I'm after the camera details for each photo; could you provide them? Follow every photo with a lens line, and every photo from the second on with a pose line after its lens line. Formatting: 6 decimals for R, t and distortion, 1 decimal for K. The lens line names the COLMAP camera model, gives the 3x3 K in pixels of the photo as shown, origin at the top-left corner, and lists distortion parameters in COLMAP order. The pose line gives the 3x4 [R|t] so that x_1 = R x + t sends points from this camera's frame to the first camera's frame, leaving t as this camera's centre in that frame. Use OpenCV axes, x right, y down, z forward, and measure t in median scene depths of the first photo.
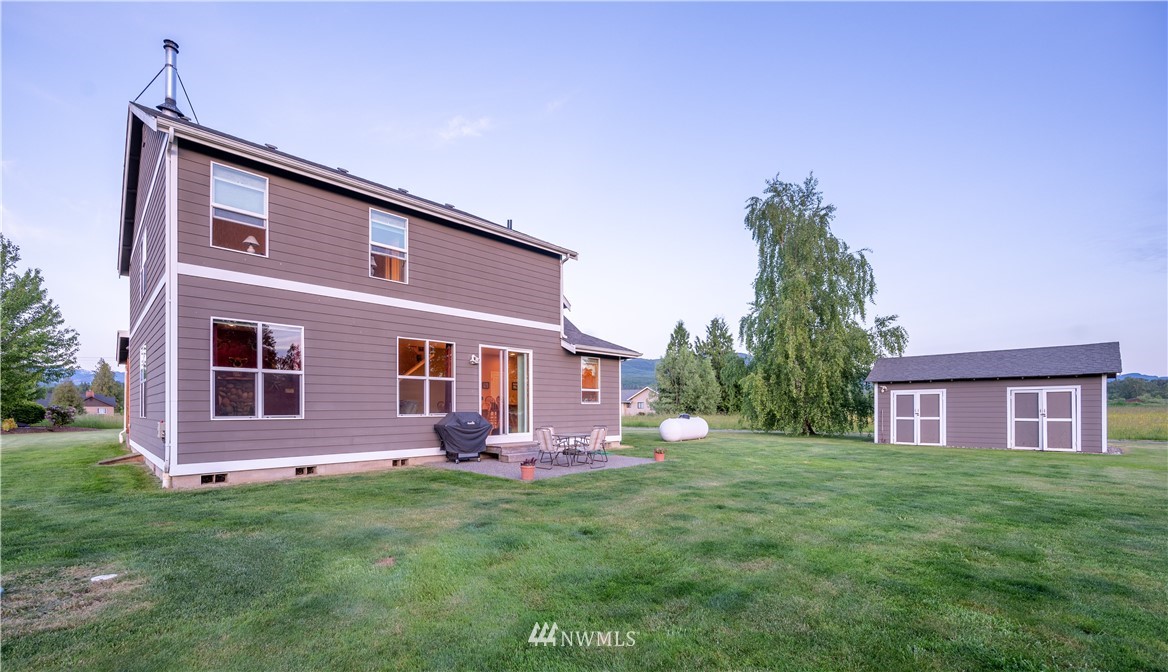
lens RADIAL K [[485.0, 0, 558.3], [0, 485.0, 412.9], [0, 0, 1]] dist [-0.000788, -0.000388]
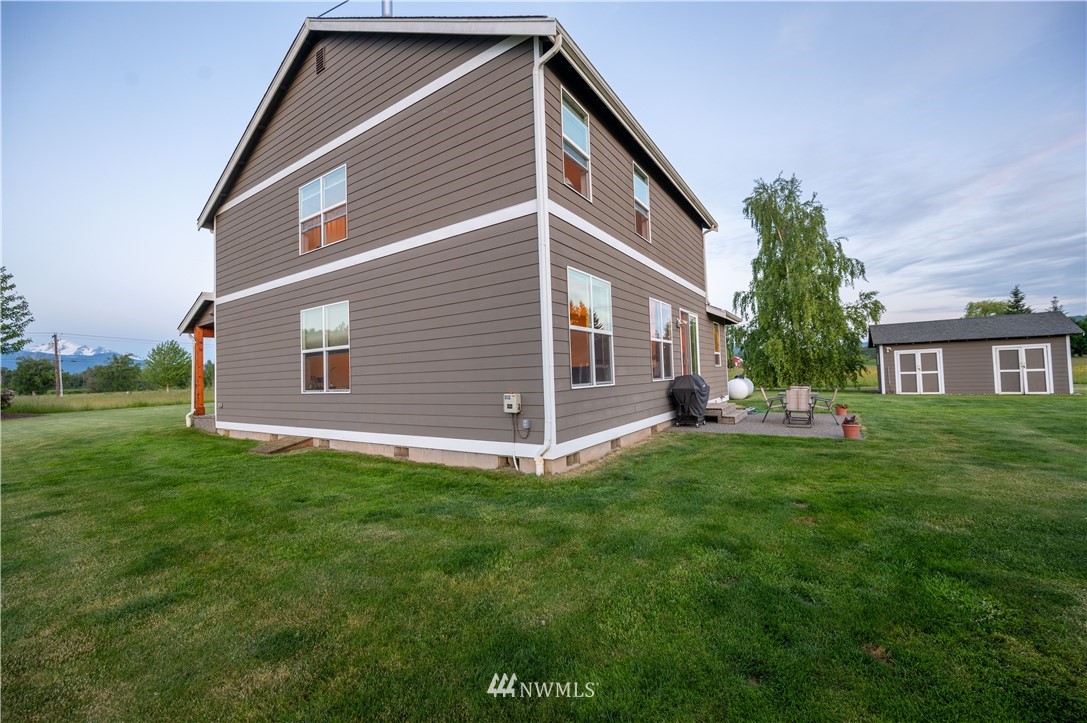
lens RADIAL K [[430.0, 0, 544.0], [0, 430.0, 355.9], [0, 0, 1]] dist [-0.001281, 0.000424]
pose [[0.975763, -0.018421, 0.218056, -0.446219], [0.031280, 0.997959, -0.055670, -0.000337], [-0.216585, 0.061141, 0.974347, 0.139595]]
